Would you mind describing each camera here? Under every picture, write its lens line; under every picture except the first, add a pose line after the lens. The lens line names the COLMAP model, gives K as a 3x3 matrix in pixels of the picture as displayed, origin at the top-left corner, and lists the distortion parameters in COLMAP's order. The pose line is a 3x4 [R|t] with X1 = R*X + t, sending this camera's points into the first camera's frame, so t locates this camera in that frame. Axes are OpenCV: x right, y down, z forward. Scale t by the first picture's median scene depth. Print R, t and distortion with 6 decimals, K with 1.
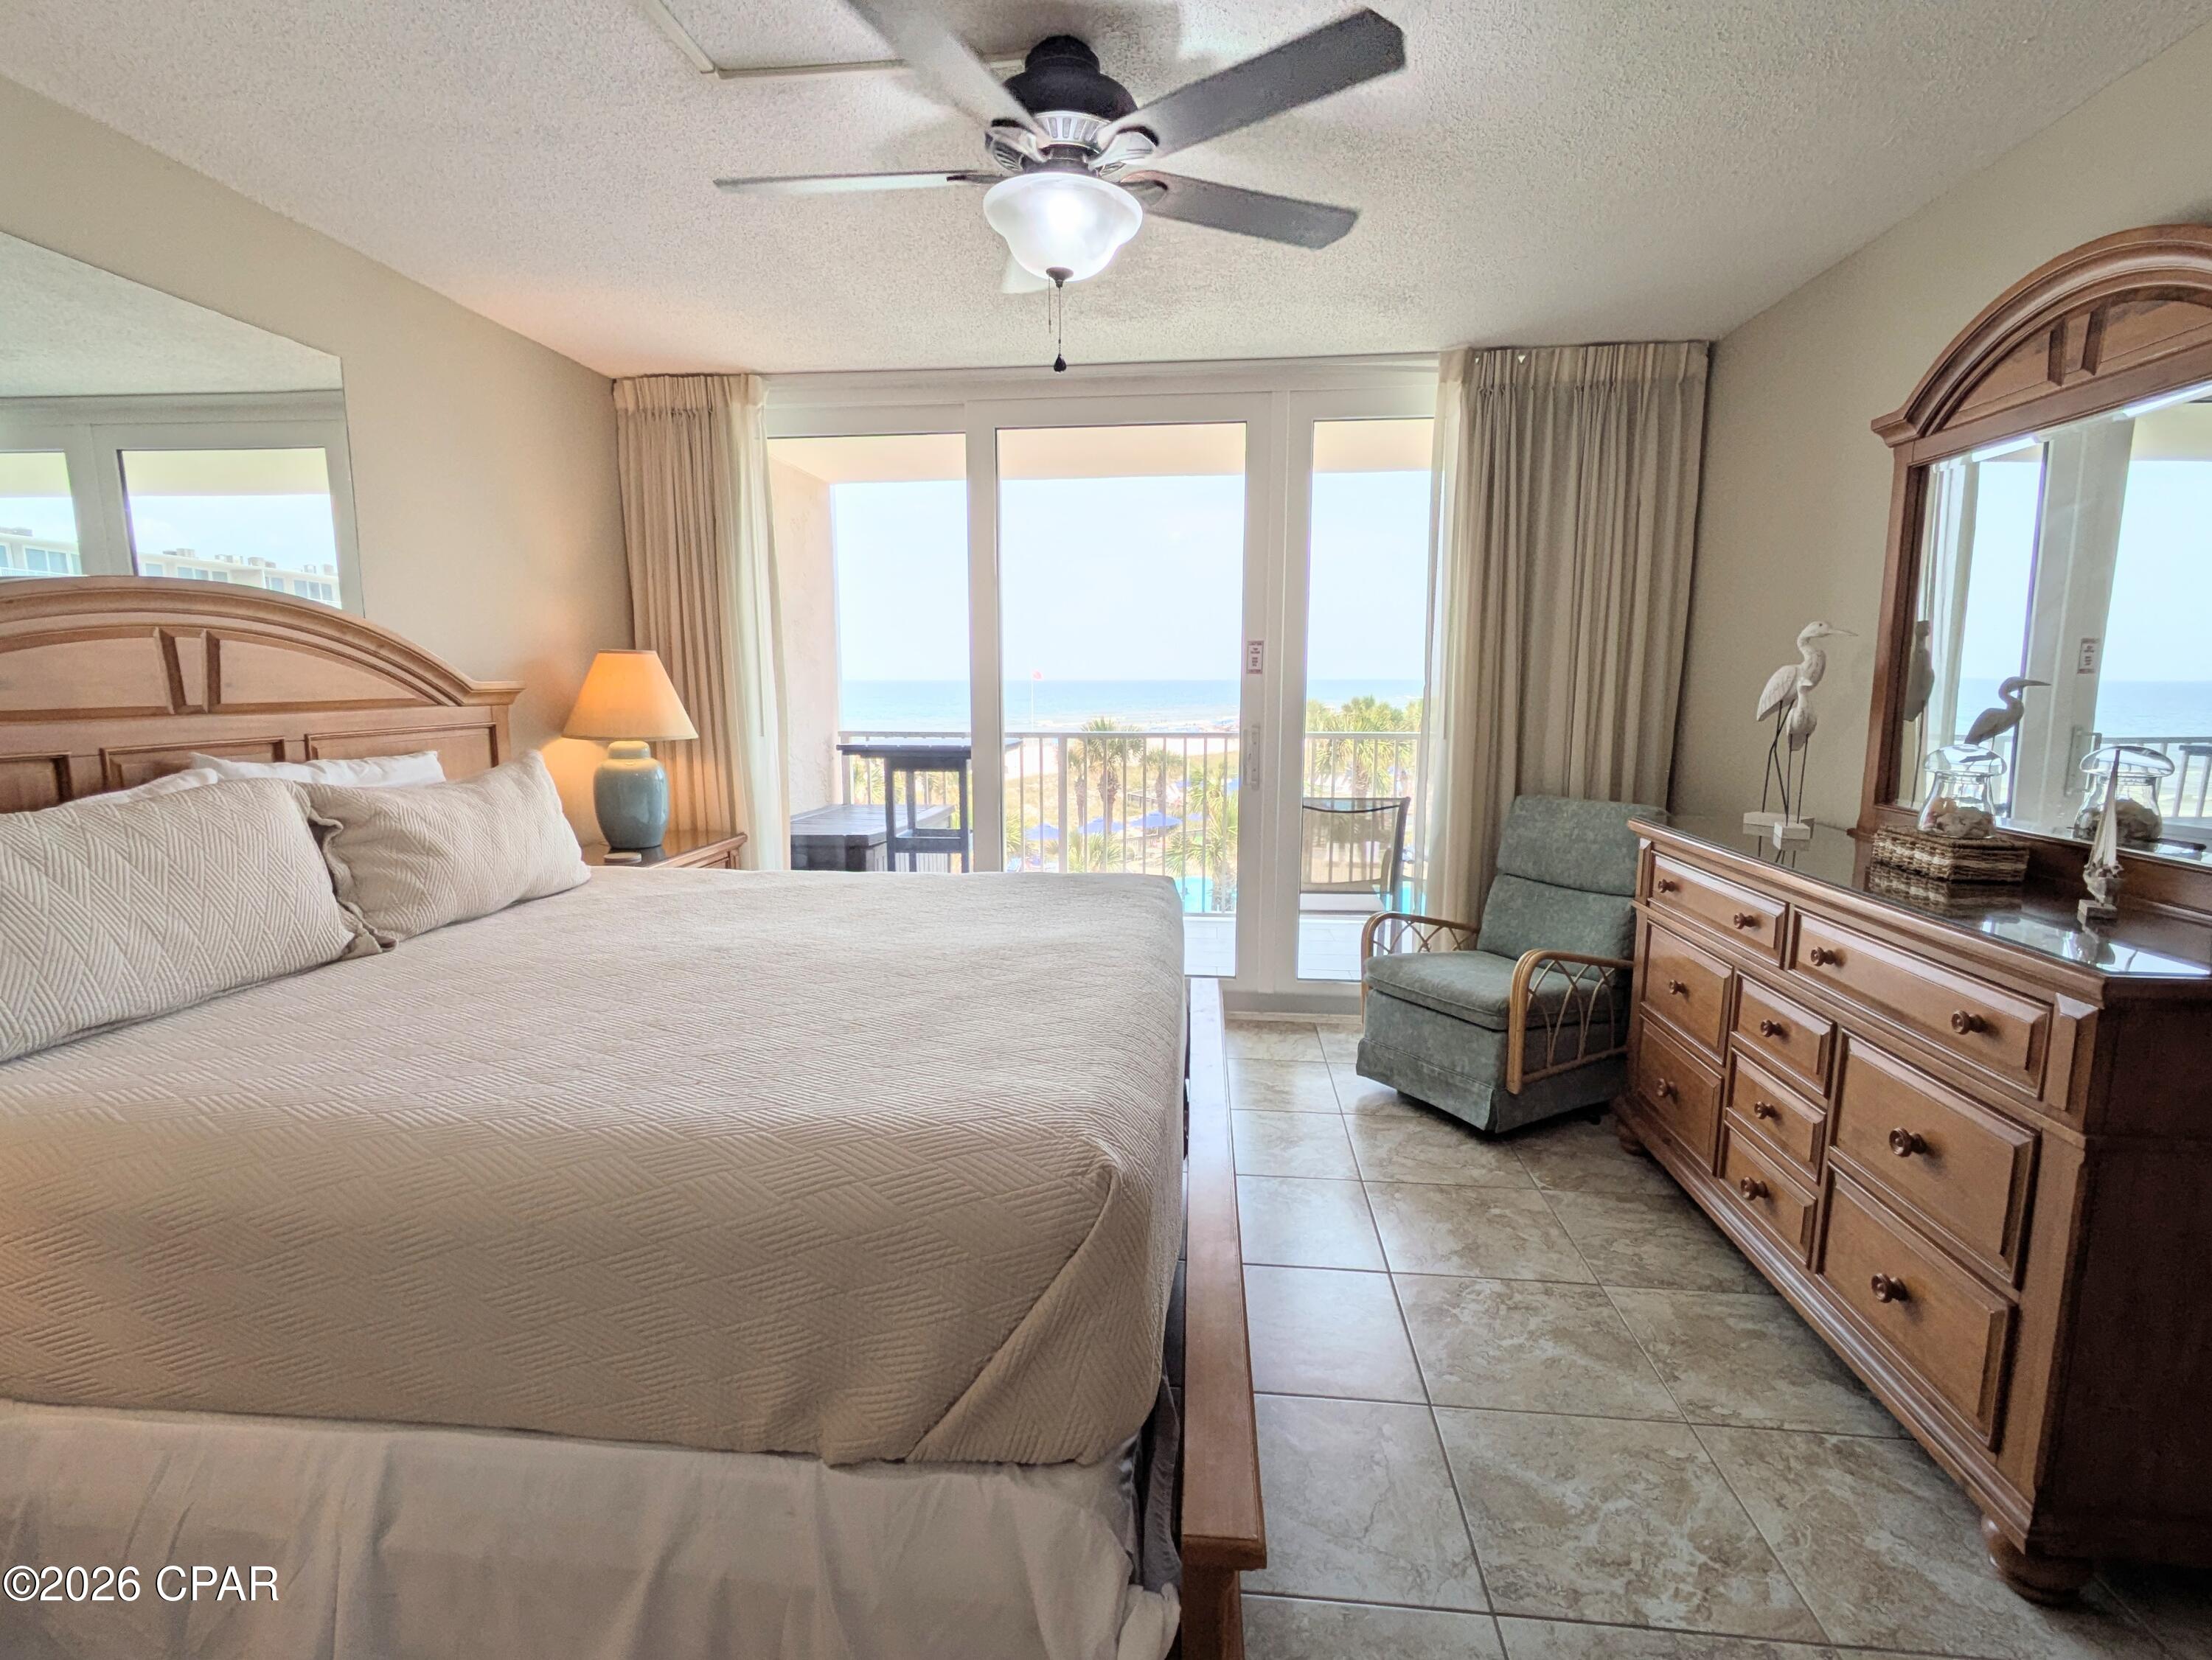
lens RADIAL K [[1022.3, 0, 1119.5], [0, 1022.3, 831.4], [0, 0, 1]] dist [-0.003865, 0.001043]
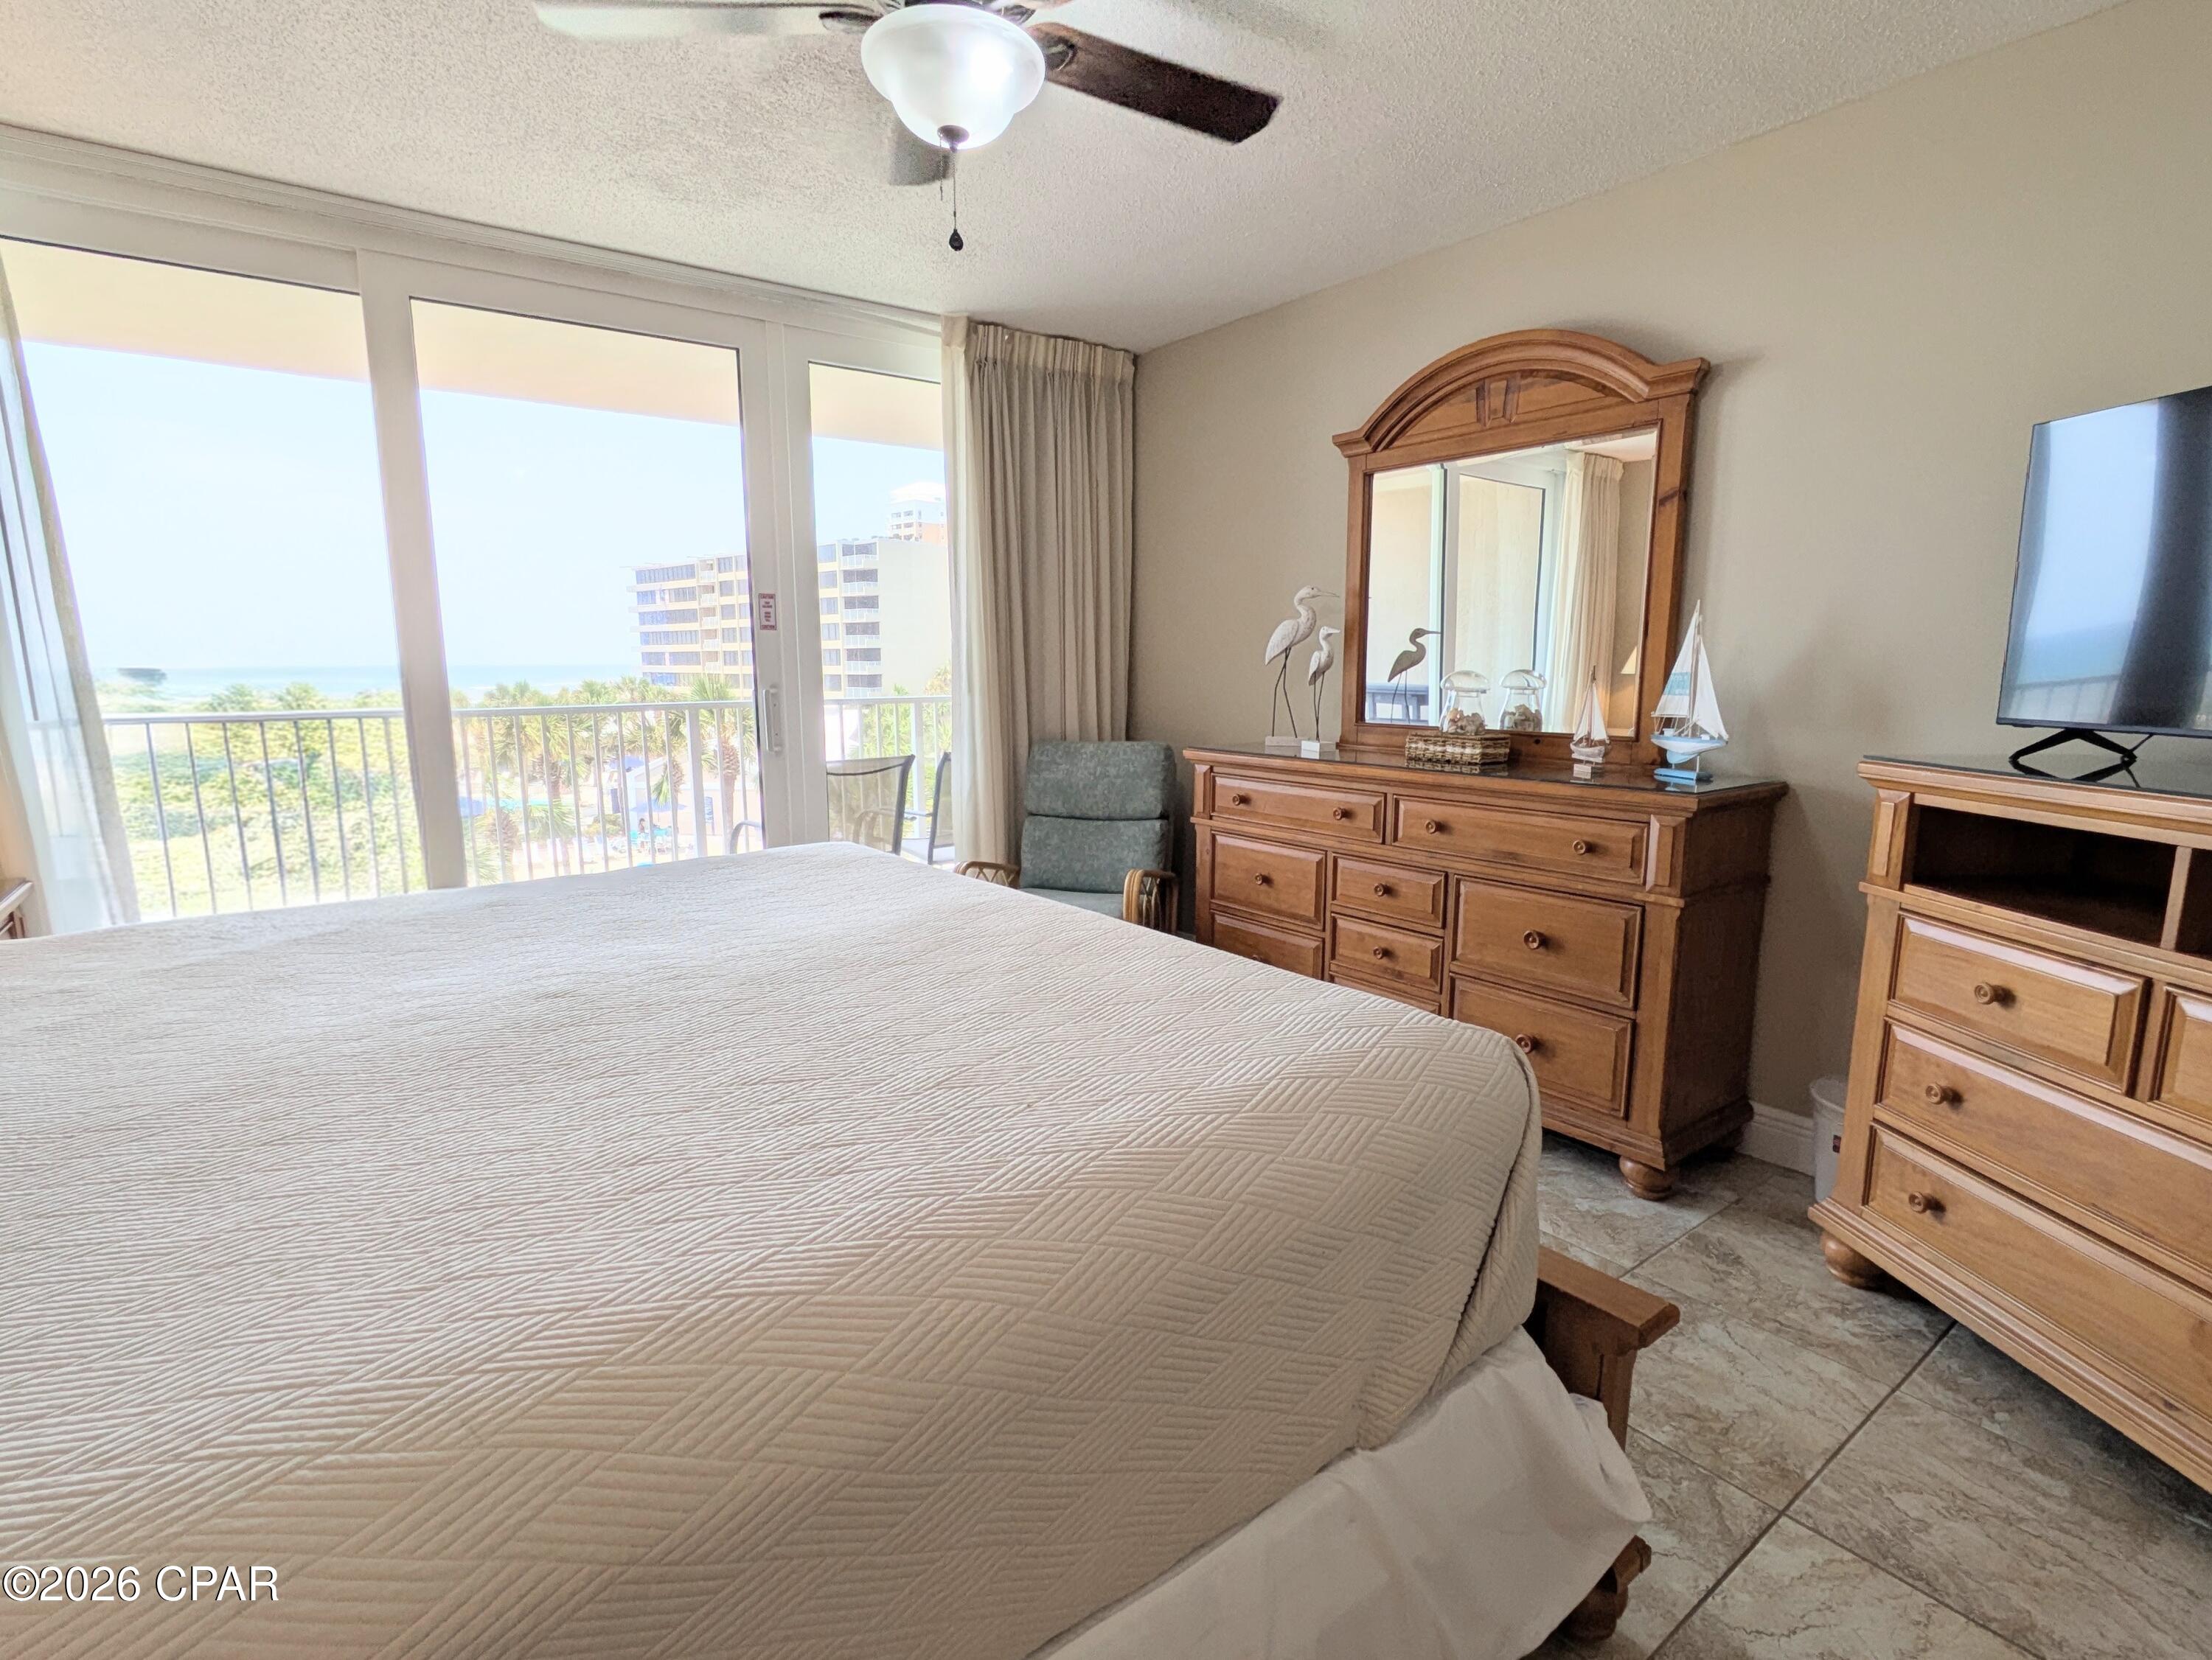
lens RADIAL K [[1022.3, 0, 1047.6], [0, 1022.3, 831.8], [0, 0, 1]] dist [-0.003865, 0.001043]
pose [[0.765069, -0.111357, 0.634247, -0.471802], [0.100658, 0.993508, 0.053014, 0.004620], [-0.636033, 0.023282, 0.771311, 0.225482]]
